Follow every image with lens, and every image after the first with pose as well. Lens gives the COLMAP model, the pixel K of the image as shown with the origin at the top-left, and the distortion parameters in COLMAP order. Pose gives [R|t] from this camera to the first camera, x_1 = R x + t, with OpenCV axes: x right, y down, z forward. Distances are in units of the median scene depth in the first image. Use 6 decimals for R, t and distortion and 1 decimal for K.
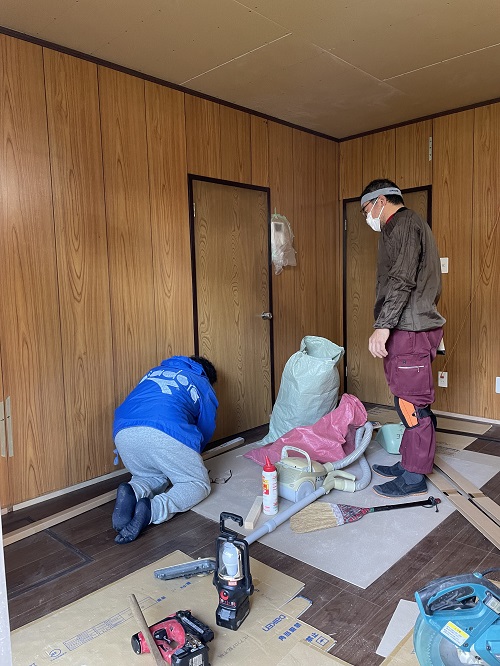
lens RADIAL K [[501.1, 0, 246.9], [0, 501.1, 330.0], [0, 0, 1]] dist [0.098165, -0.117805]
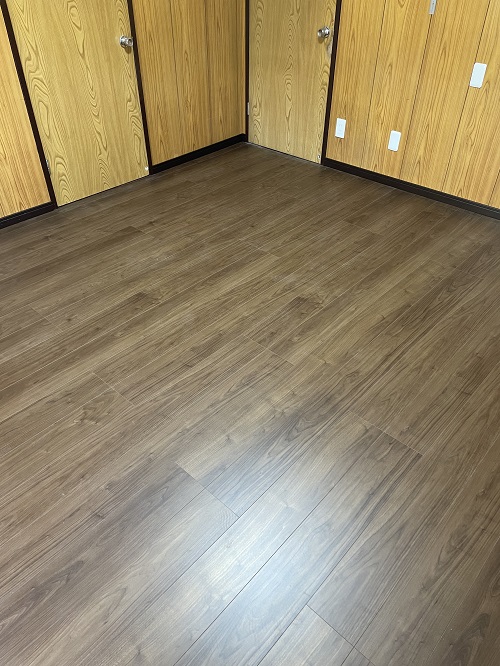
lens RADIAL K [[501.1, 0, 246.9], [0, 501.1, 330.0], [0, 0, 1]] dist [0.098165, -0.117805]
pose [[0.999591, 0.015446, 0.024073, 0.215062], [-0.026159, 0.834059, 0.551054, -0.097434], [-0.011567, -0.551458, 0.834122, 0.072689]]
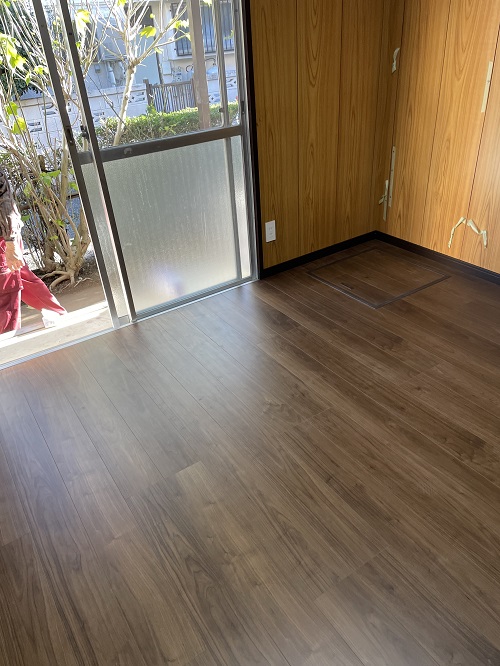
lens RADIAL K [[501.1, 0, 246.9], [0, 501.1, 330.0], [0, 0, 1]] dist [0.098165, -0.117805]
pose [[-0.228523, 0.552540, -0.801546, 0.479469], [-0.015811, 0.821118, 0.570540, -0.141434], [0.973410, 0.143055, -0.178908, 0.494651]]
